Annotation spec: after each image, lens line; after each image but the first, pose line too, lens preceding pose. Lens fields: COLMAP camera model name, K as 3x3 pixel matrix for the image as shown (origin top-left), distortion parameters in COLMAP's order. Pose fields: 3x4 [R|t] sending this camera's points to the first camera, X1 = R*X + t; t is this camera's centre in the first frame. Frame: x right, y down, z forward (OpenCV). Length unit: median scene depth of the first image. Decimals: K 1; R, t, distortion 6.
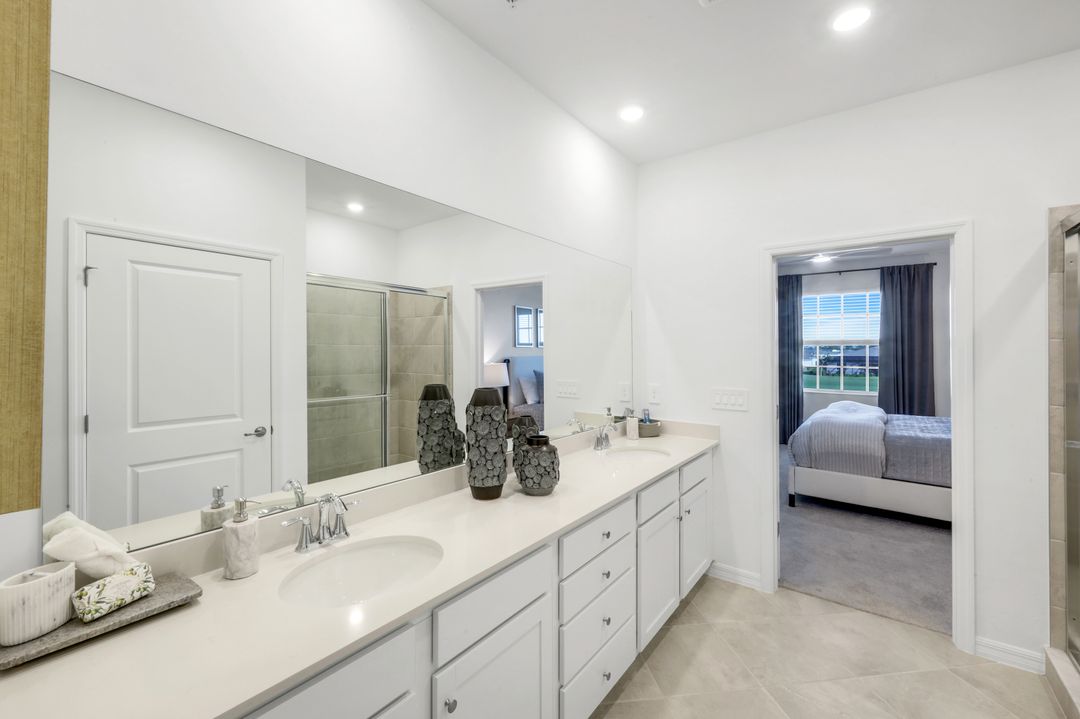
lens RADIAL K [[466.4, 0, 539.1], [0, 466.4, 353.9], [0, 0, 1]] dist [-0.001661, -0.000209]
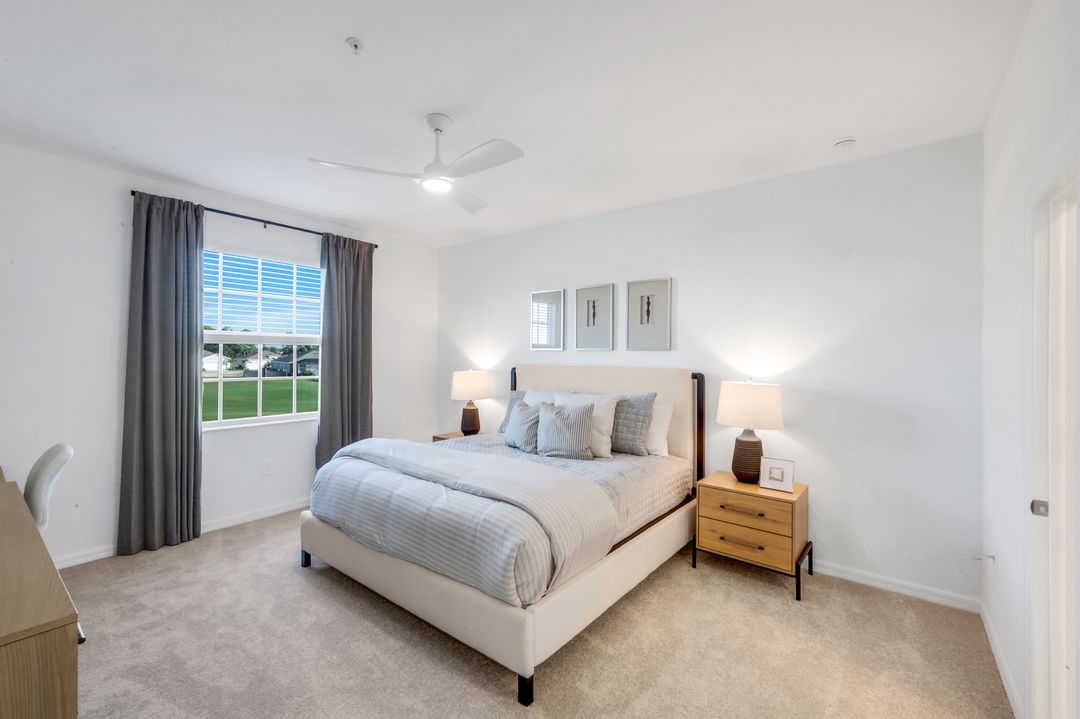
lens RADIAL K [[466.4, 0, 539.1], [0, 466.4, 353.9], [0, 0, 1]] dist [-0.001661, -0.000209]
pose [[0.038109, 0.004078, 0.999265, 0.055802], [-0.005883, 0.999975, -0.003856, -0.005903], [-0.999256, -0.005731, 0.038132, 0.649008]]
